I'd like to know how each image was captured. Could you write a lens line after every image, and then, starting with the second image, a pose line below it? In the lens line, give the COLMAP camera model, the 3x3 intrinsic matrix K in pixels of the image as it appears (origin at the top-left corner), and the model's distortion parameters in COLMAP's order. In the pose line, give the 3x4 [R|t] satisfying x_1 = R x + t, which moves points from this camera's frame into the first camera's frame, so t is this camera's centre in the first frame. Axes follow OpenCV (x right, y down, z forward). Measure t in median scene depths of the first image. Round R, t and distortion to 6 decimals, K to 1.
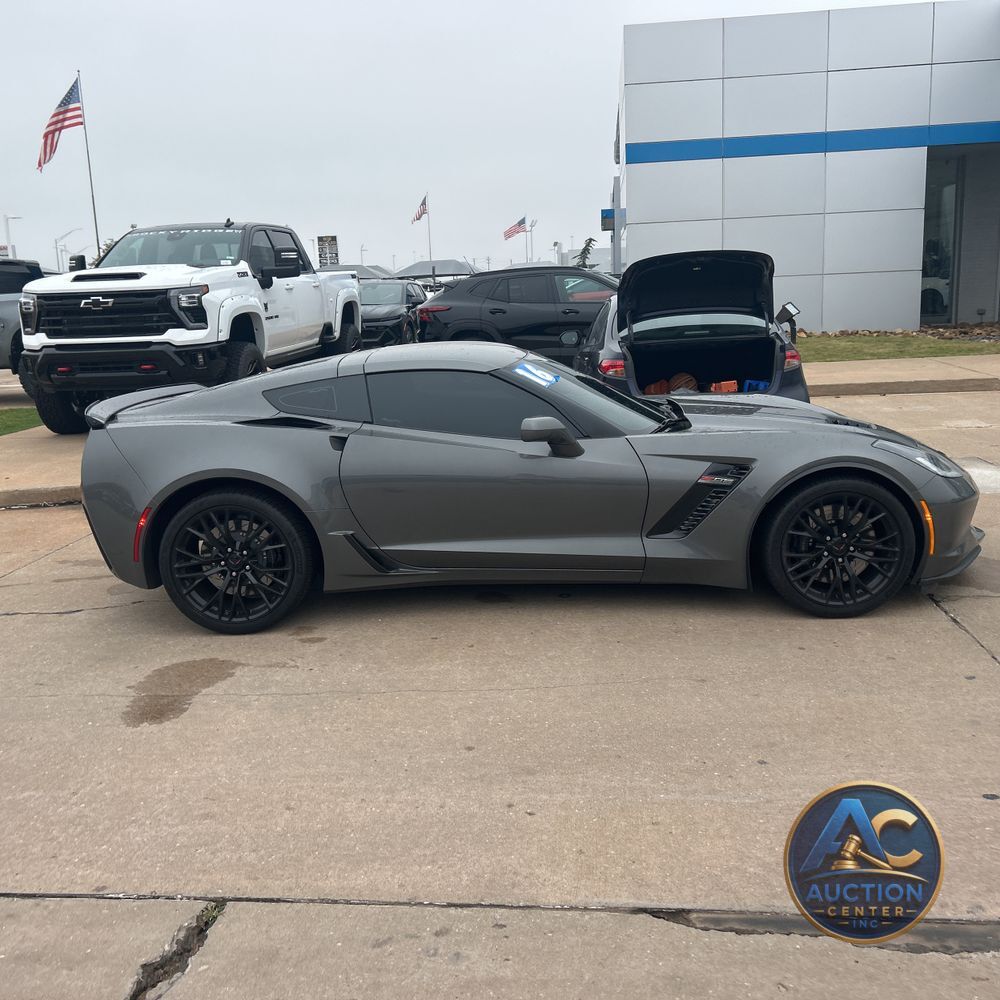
lens RADIAL K [[1014.8, 0, 505.9], [0, 1014.8, 494.6], [0, 0, 1]] dist [0.025671, 0.000000]
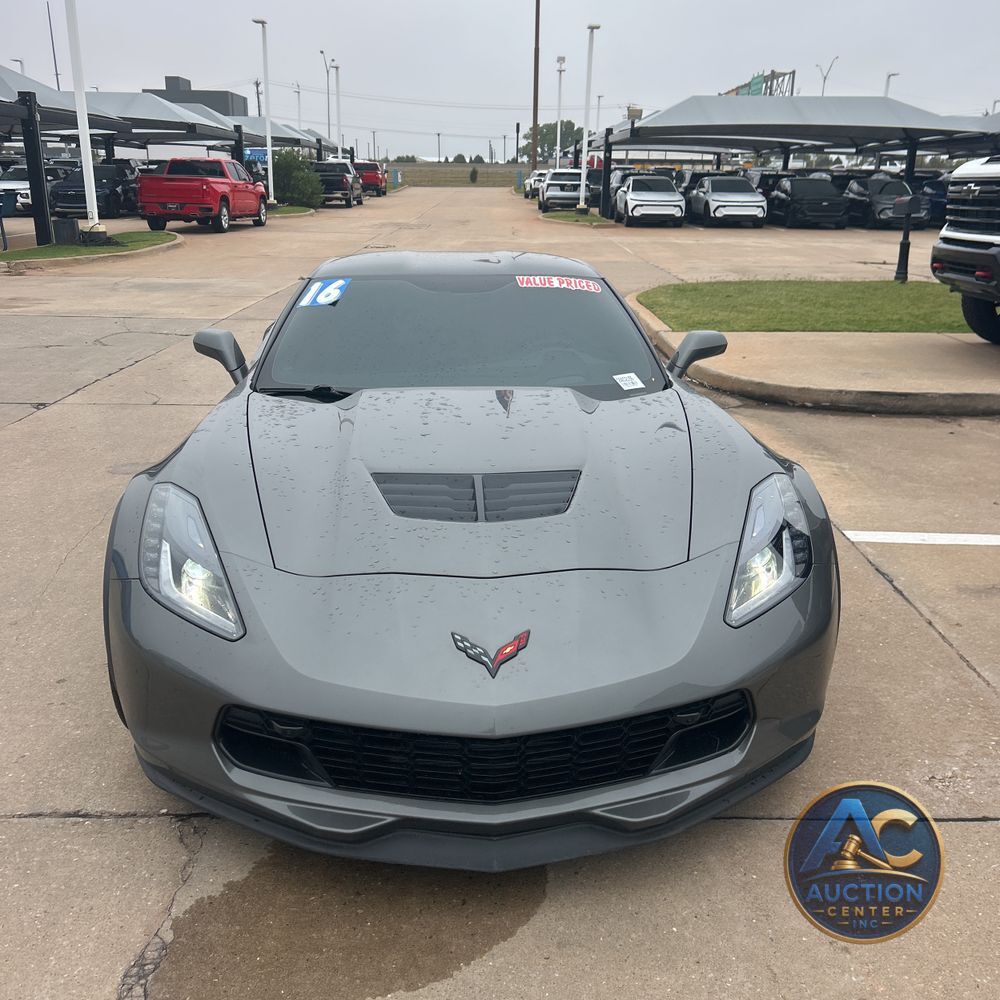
lens RADIAL K [[1014.8, 0, 498.7], [0, 1014.8, 490.2], [0, 0, 1]] dist [0.025671, 0.000000]
pose [[0.087245, 0.321916, -0.942740, 0.443511], [-0.212626, 0.930559, 0.298079, -0.125082], [0.973231, 0.174445, 0.149634, 0.527799]]
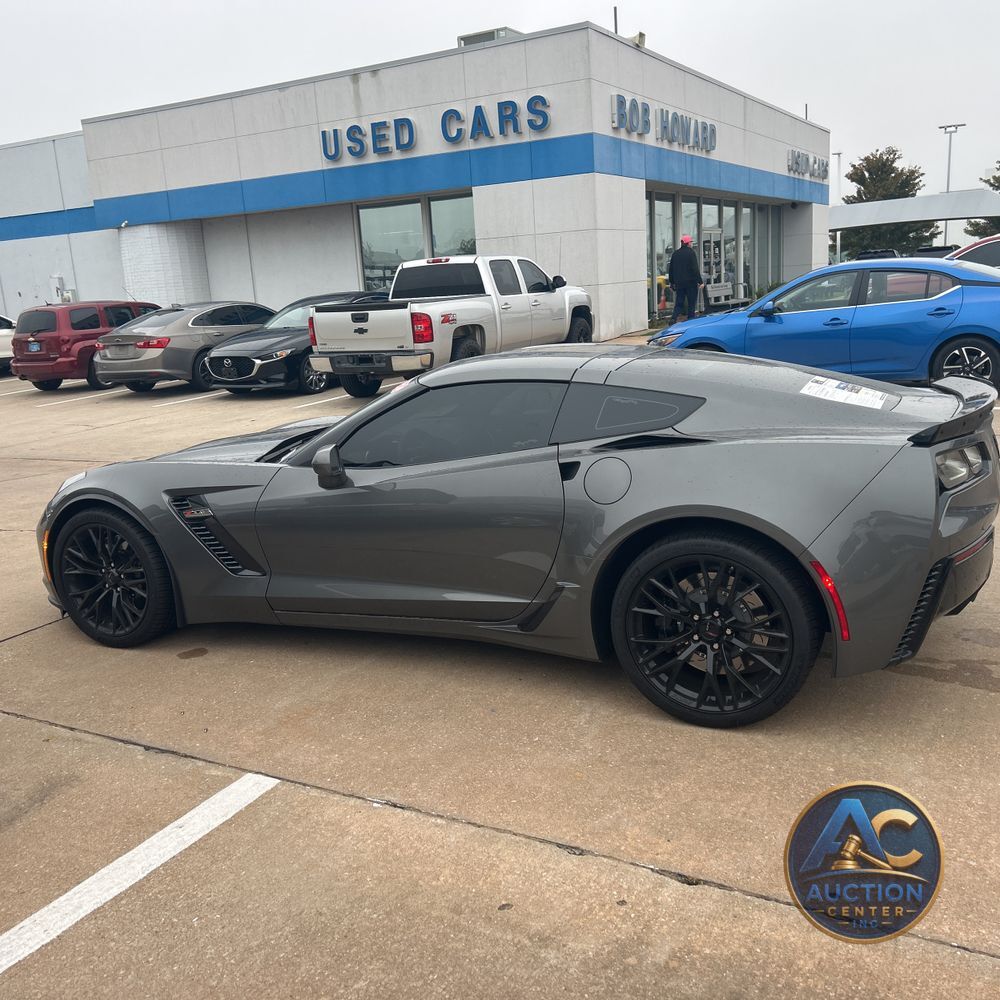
lens RADIAL K [[1014.8, 0, 485.2], [0, 1014.8, 511.9], [0, 0, 1]] dist [0.025671, 0.000000]
pose [[-0.907317, 0.000668, 0.420447, -0.203797], [0.175094, 0.909759, 0.376404, -0.194676], [-0.382254, 0.415136, -0.825557, 0.984850]]
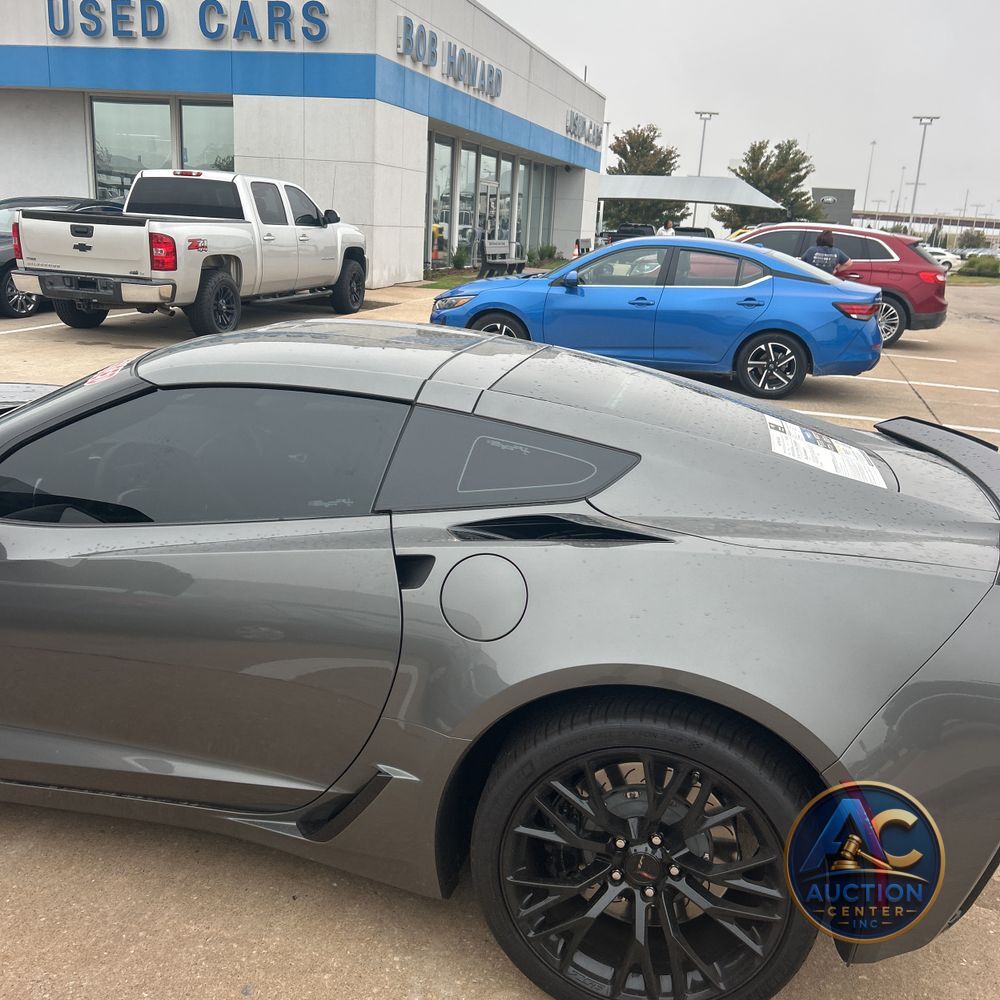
lens RADIAL K [[1014.8, 0, 504.9], [0, 1014.8, 488.8], [0, 0, 1]] dist [0.025671, 0.000000]
pose [[-0.984408, -0.062943, 0.164252, -0.126794], [0.014524, 0.901510, 0.432514, -0.167454], [-0.175298, 0.428156, -0.886540, 0.832390]]
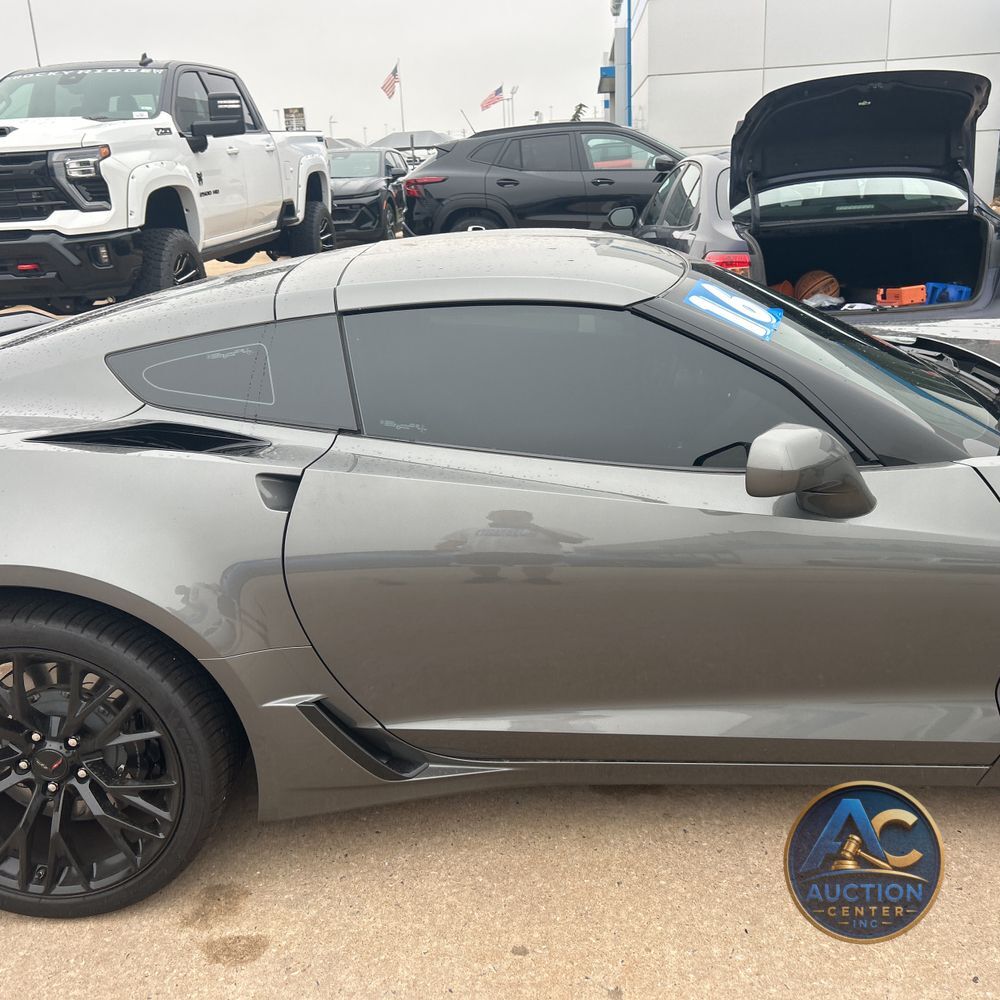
lens RADIAL K [[1014.8, 0, 491.6], [0, 1014.8, 494.5], [0, 0, 1]] dist [0.025671, 0.000000]
pose [[0.999894, -0.013334, 0.005772, -0.038750], [0.012587, 0.993372, 0.114250, -0.045911], [-0.007257, -0.114165, 0.993435, 0.281729]]
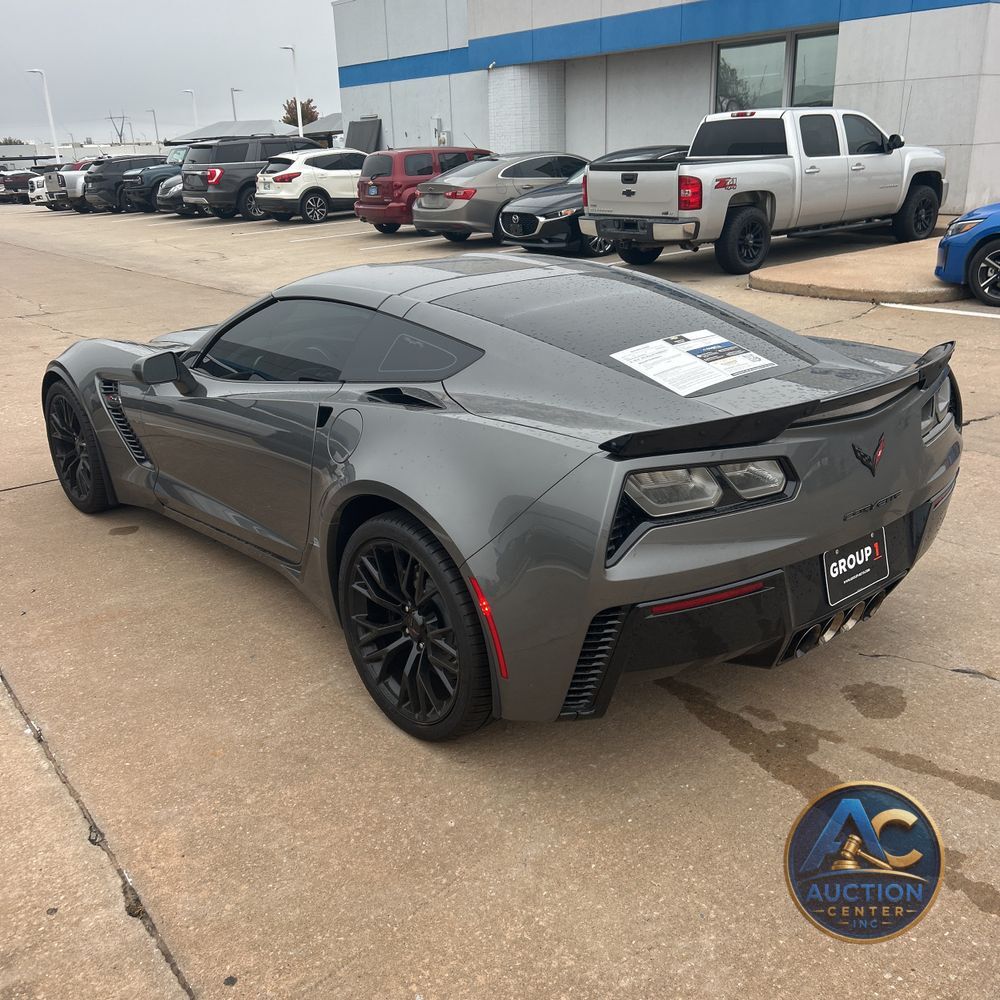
lens RADIAL K [[1014.8, 0, 480.9], [0, 1014.8, 500.6], [0, 0, 1]] dist [0.025671, 0.000000]
pose [[-0.662607, -0.190727, 0.724275, -0.352366], [0.206029, 0.883308, 0.421093, -0.166426], [-0.720072, 0.428241, -0.545991, 0.813177]]
